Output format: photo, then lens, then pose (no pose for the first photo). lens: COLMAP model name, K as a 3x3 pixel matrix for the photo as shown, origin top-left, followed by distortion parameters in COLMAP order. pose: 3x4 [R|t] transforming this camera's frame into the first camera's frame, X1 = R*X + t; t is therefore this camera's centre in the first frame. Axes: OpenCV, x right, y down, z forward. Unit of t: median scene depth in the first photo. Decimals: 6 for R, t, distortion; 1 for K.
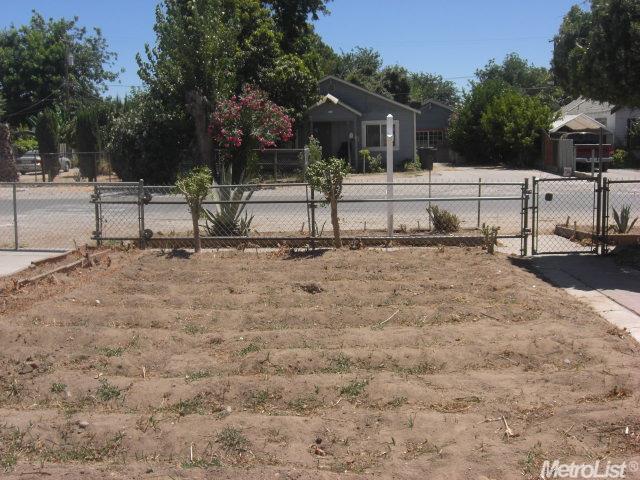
lens RADIAL K [[723.5, 0, 320.6], [0, 723.5, 240.2], [0, 0, 1]] dist [-0.125079, 0.000000]
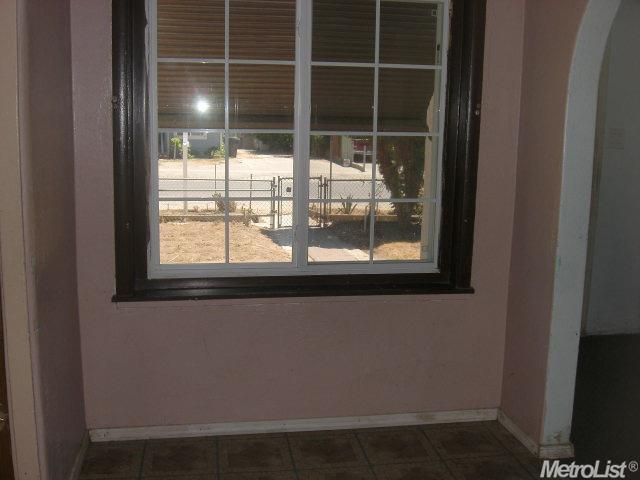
lens RADIAL K [[723.5, 0, 319.0], [0, 723.5, 239.3], [0, 0, 1]] dist [-0.125079, 0.000000]
pose [[0.968784, 0.001008, 0.247903, 0.001101], [-0.007573, 0.999645, 0.025531, 0.004851], [-0.247789, -0.026612, 0.968448, -0.467055]]
